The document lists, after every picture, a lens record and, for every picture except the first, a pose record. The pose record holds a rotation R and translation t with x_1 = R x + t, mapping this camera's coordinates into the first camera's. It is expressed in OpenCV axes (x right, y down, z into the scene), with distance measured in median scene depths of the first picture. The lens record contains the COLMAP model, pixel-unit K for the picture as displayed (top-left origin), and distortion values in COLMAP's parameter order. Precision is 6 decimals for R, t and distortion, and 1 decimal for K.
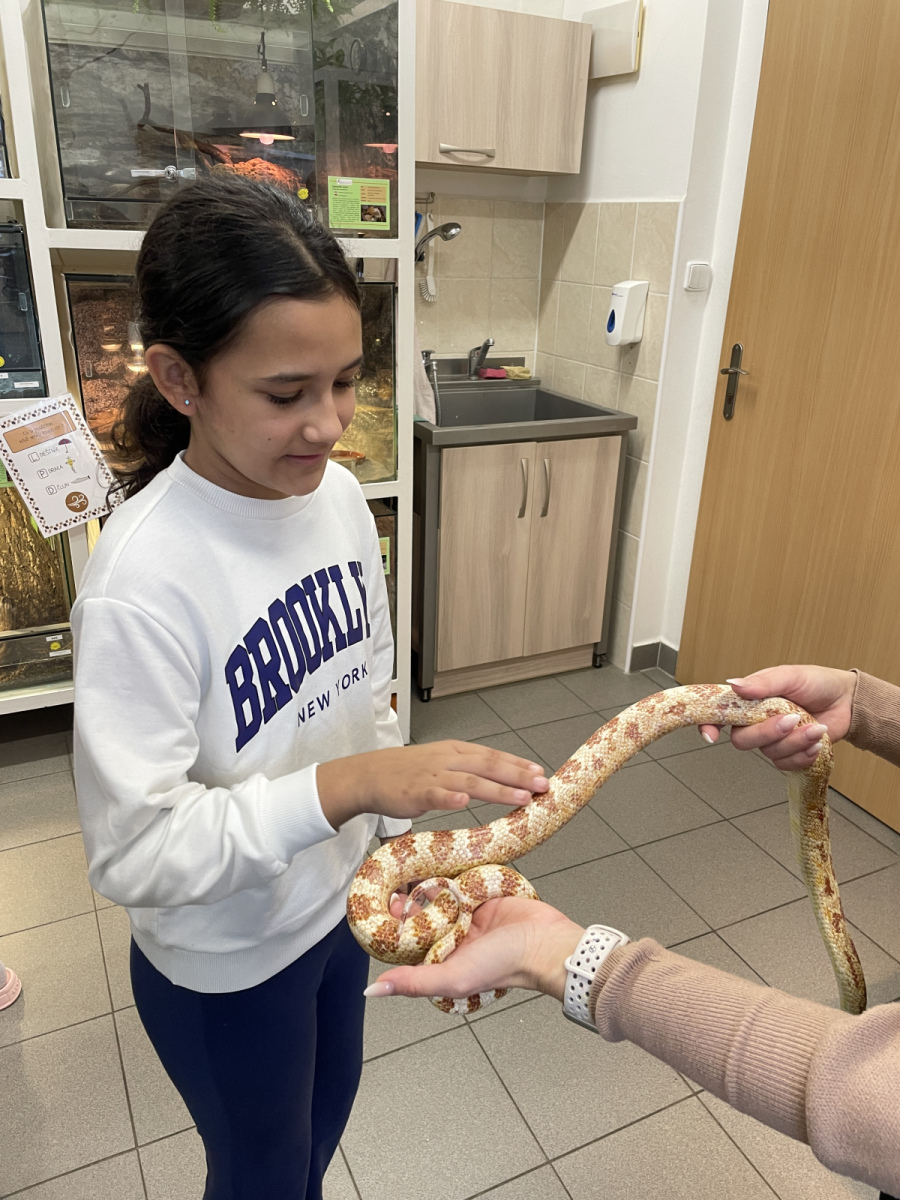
lens RADIAL K [[911.5, 0, 464.6], [0, 911.5, 592.6], [0, 0, 1]] dist [0.082931, -0.112364]
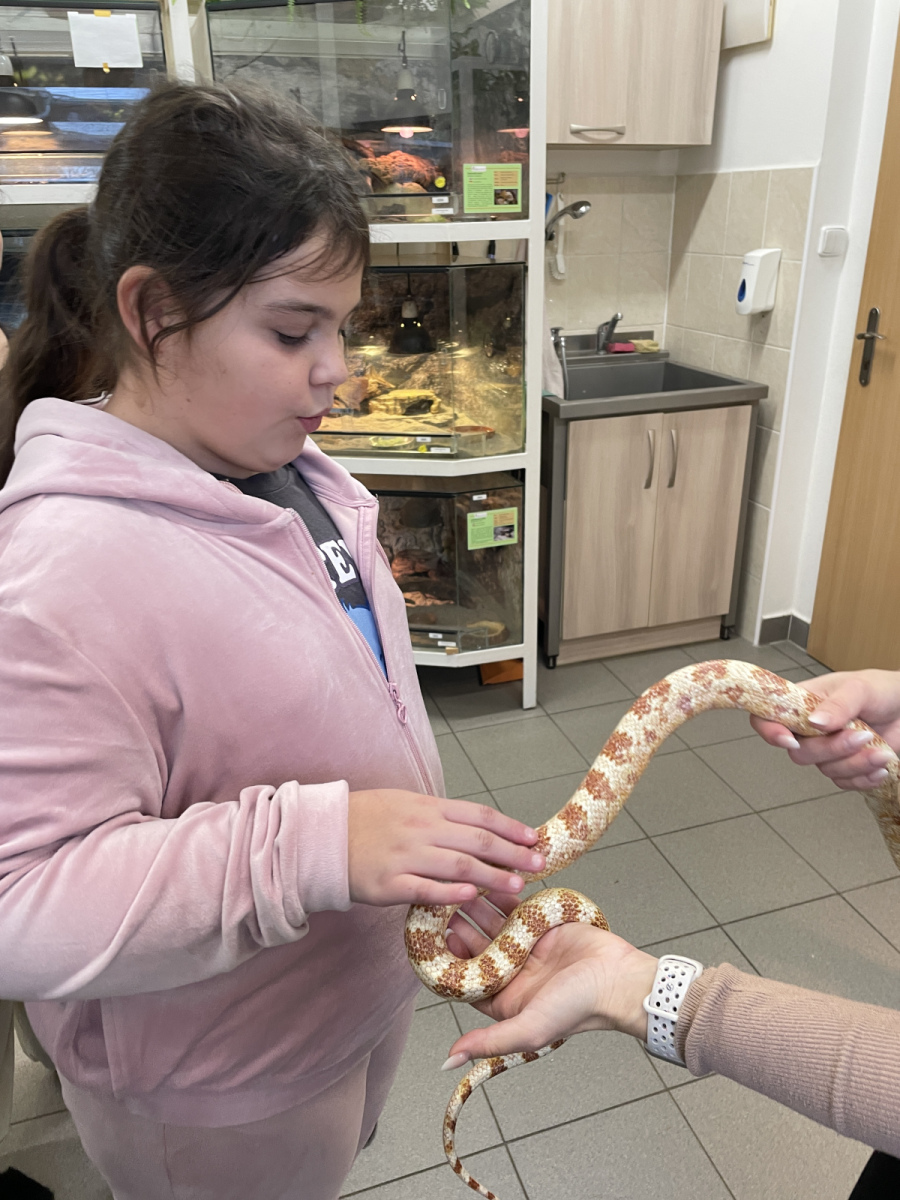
lens RADIAL K [[911.5, 0, 456.7], [0, 911.5, 586.6], [0, 0, 1]] dist [0.082931, -0.112364]
pose [[0.989085, 0.006852, -0.147187, 0.002914], [-0.005118, 0.999913, 0.012155, 0.016154], [0.147258, -0.011269, 0.989034, -0.041619]]
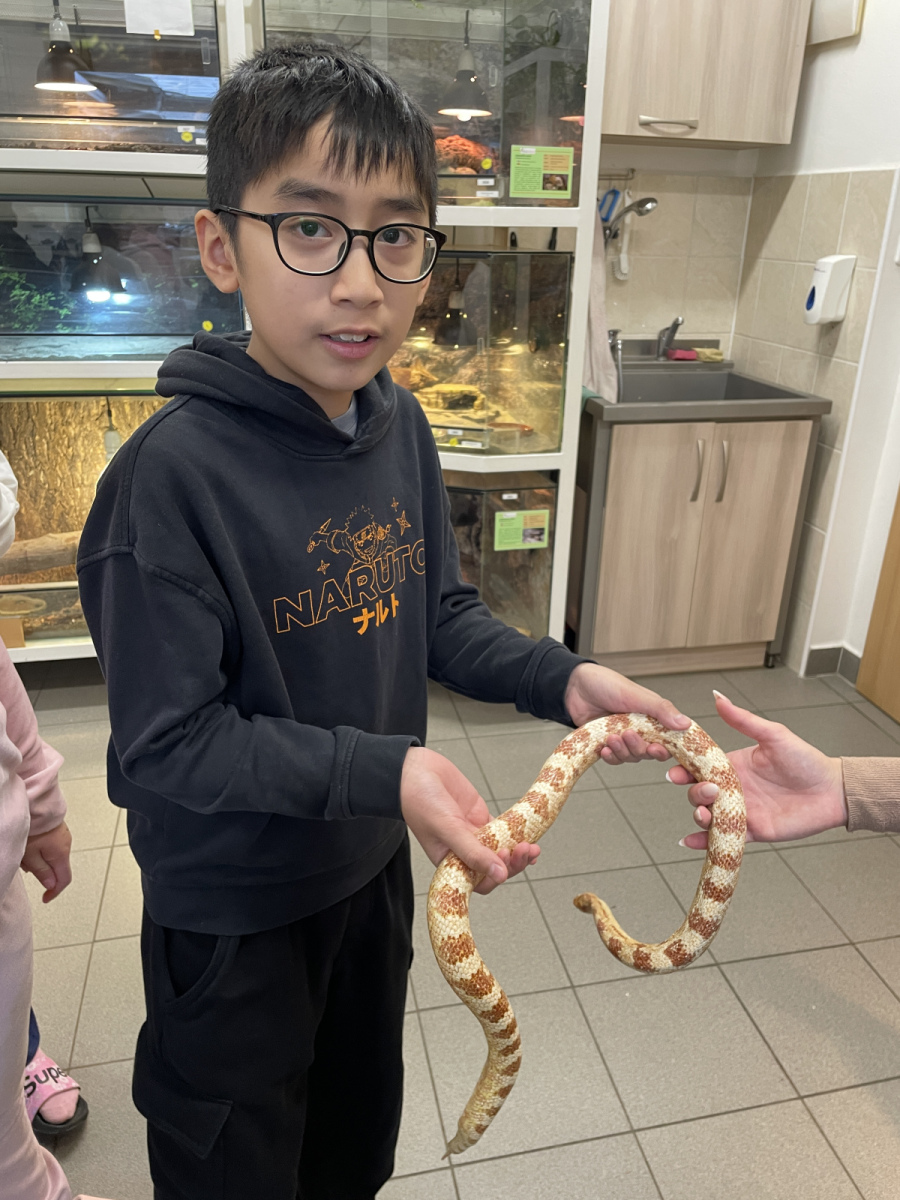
lens RADIAL K [[911.5, 0, 458.2], [0, 911.5, 601.7], [0, 0, 1]] dist [0.082931, -0.112364]
pose [[0.971060, 0.081340, -0.224558, 0.048233], [-0.079659, 0.996685, 0.016550, 0.028393], [0.225160, 0.001817, 0.974320, -0.002521]]
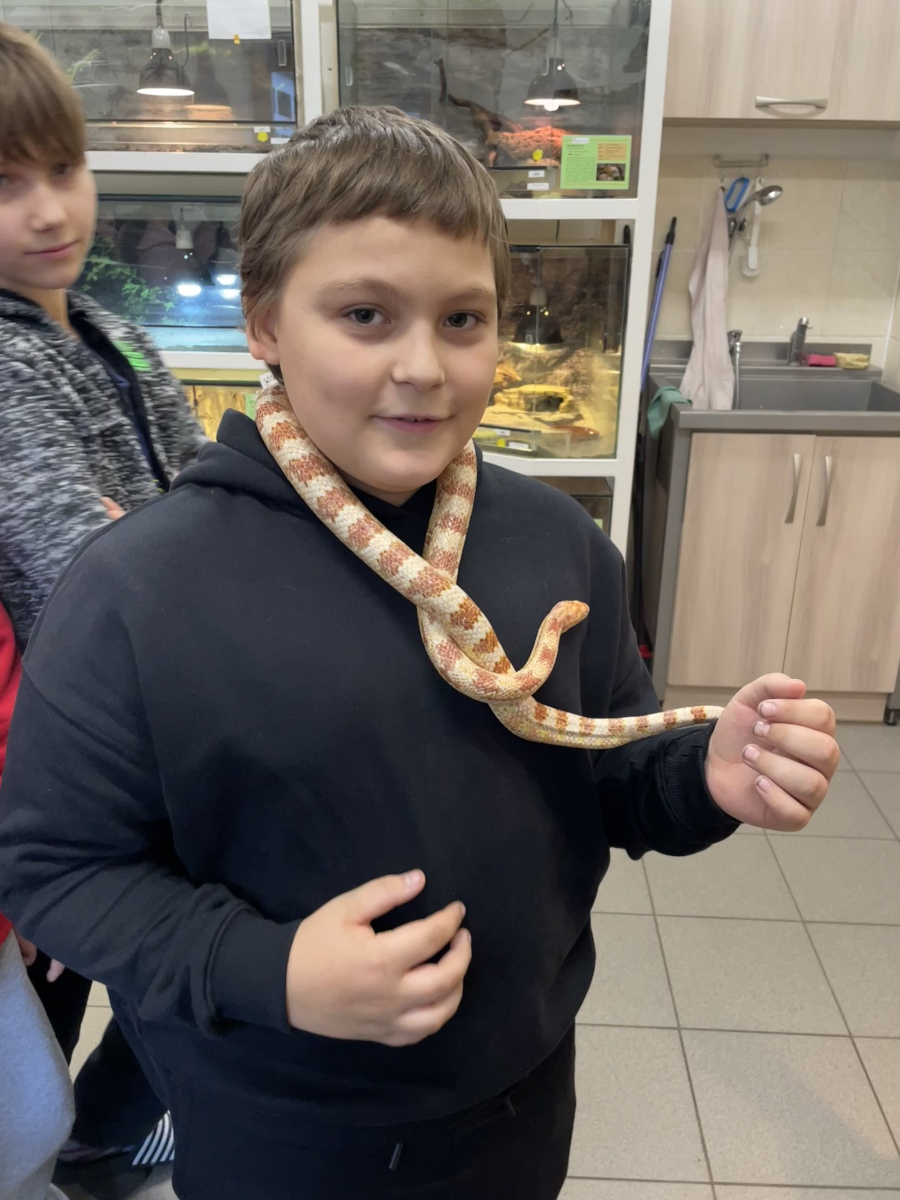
lens RADIAL K [[1000.5, 0, 452.5], [0, 1000.5, 597.0], [0, 0, 1]] dist [0.067693, -0.078004]
pose [[0.876617, 0.150989, -0.456886, 0.233365], [-0.161702, 0.986713, 0.015830, 0.022651], [0.453205, 0.060003, 0.889384, 0.022951]]
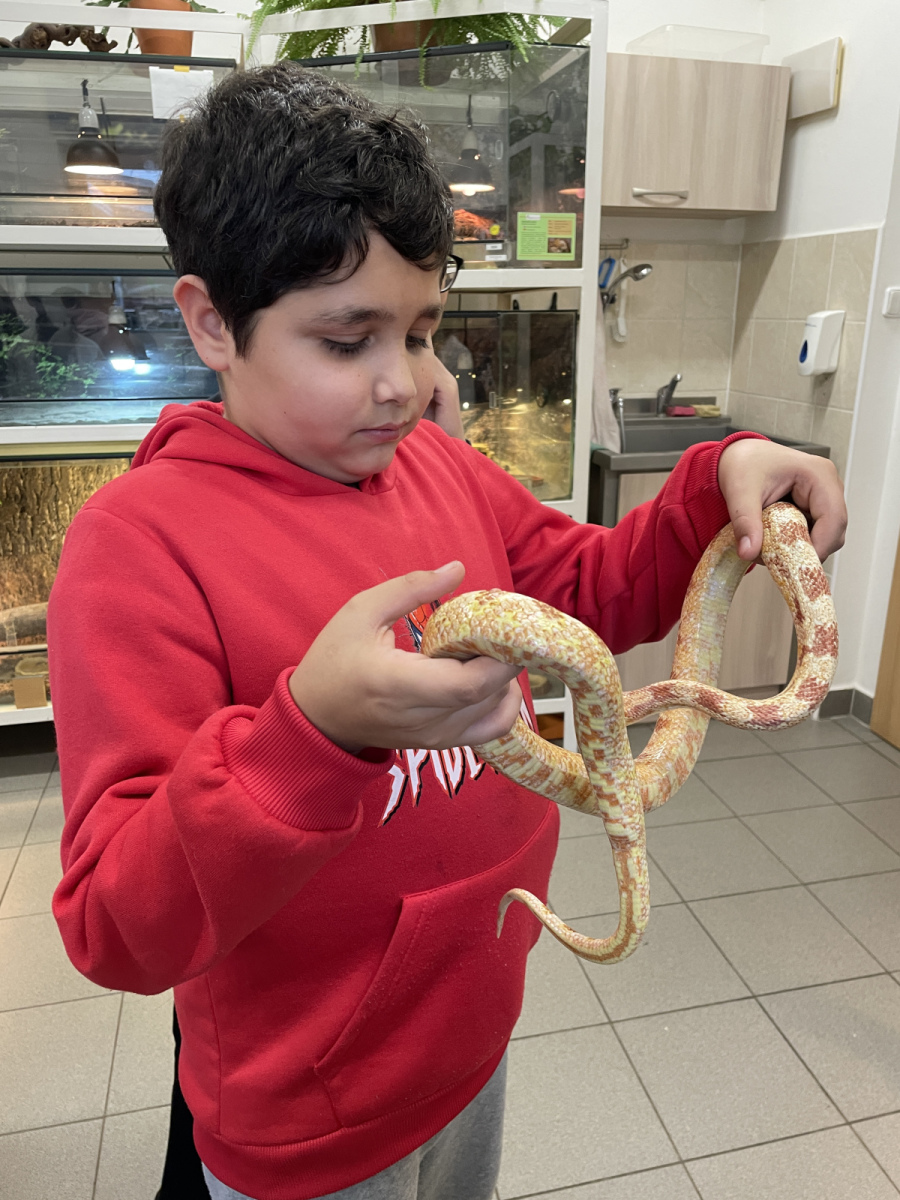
lens RADIAL K [[911.5, 0, 460.9], [0, 911.5, 602.7], [0, 0, 1]] dist [0.082931, -0.112364]
pose [[0.973886, 0.036777, -0.224039, 0.034461], [-0.053094, 0.996323, -0.067249, 0.060765], [0.220742, 0.077388, 0.972257, -0.021973]]
